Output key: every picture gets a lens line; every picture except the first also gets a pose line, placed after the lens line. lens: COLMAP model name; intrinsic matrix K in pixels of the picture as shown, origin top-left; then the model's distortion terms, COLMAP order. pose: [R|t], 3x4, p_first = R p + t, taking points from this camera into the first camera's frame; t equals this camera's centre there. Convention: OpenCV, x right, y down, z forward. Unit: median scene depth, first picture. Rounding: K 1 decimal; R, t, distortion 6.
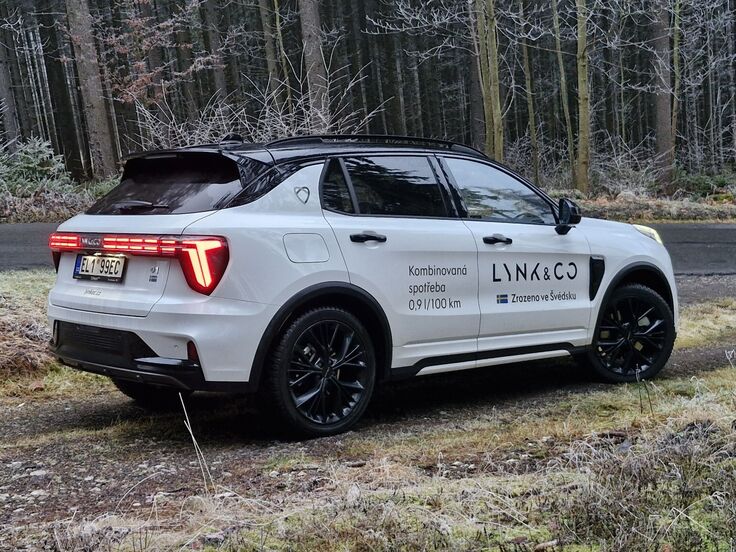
lens RADIAL K [[1095.8, 0, 353.0], [0, 1095.8, 243.1], [0, 0, 1]] dist [0.156301, -0.315140]
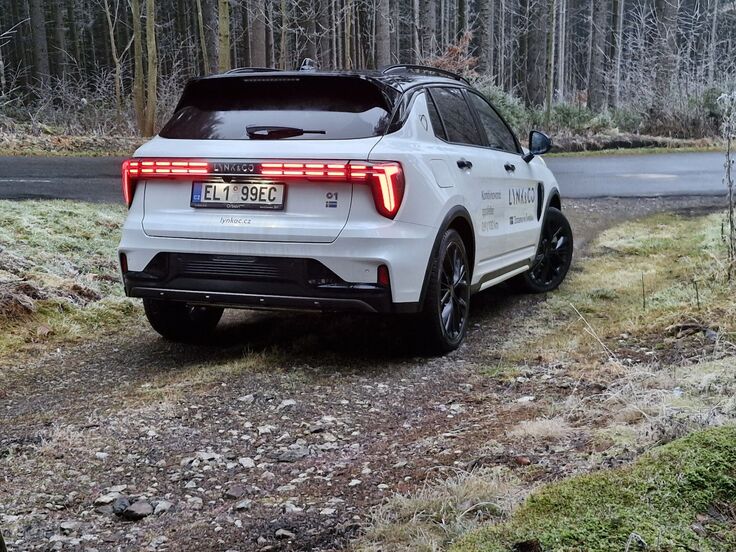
lens RADIAL K [[1095.8, 0, 353.0], [0, 1095.8, 243.1], [0, 0, 1]] dist [0.156301, -0.315140]
pose [[0.877139, -0.033379, 0.479076, -0.623377], [0.006287, 0.998294, 0.058043, 0.009488], [-0.480196, -0.047899, 0.875852, 0.116416]]
